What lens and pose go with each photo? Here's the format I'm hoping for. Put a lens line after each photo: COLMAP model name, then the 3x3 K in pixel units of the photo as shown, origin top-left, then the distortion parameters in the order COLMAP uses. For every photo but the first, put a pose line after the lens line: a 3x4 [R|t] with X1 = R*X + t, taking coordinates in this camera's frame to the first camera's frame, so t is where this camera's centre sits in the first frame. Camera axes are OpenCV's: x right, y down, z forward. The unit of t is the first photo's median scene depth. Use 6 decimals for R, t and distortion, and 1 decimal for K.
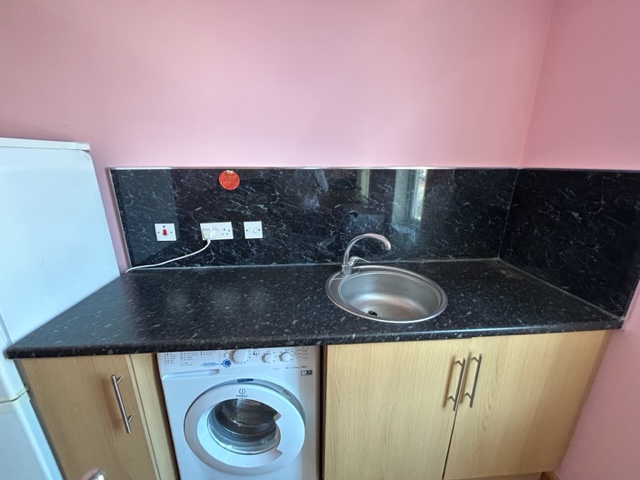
lens RADIAL K [[255.1, 0, 321.0], [0, 255.1, 239.0], [0, 0, 1]] dist [0.000687, -0.000400]
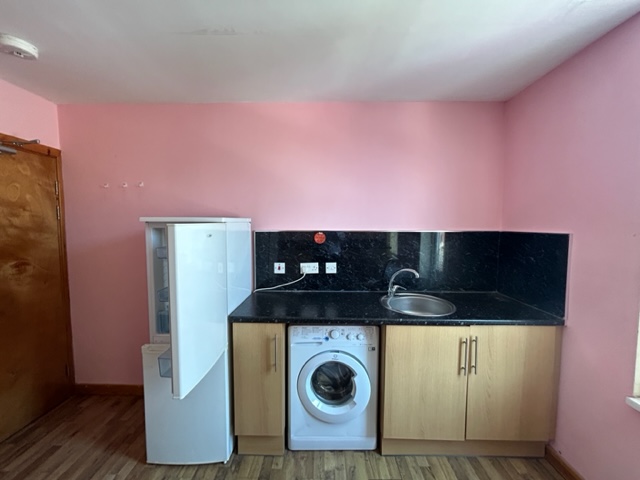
lens RADIAL K [[260.4, 0, 321.7], [0, 260.4, 239.9], [0, 0, 1]] dist [0.001170, 0.000377]
pose [[0.996001, 0.005960, -0.089138, -0.185217], [-0.026361, 0.972952, -0.229499, 0.178687], [0.085359, 0.230931, 0.969219, -0.670299]]
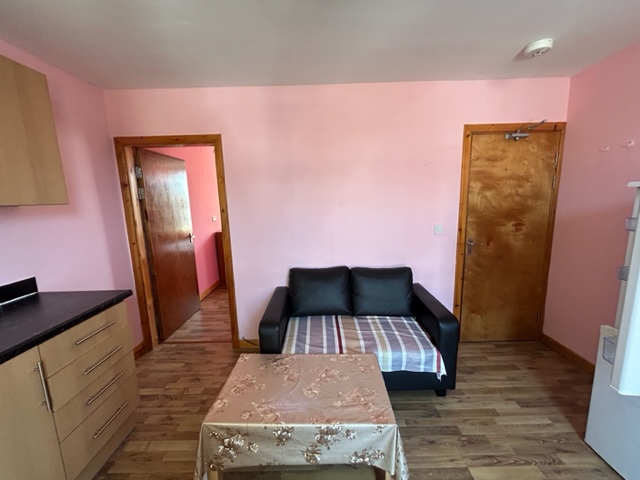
lens RADIAL K [[260.4, 0, 321.7], [0, 260.4, 239.9], [0, 0, 1]] dist [0.001170, 0.000377]
pose [[-0.067240, 0.159925, -0.984836, -0.007605], [-0.262955, 0.949332, 0.172113, 0.180432], [0.962462, 0.270541, -0.021780, -0.681903]]
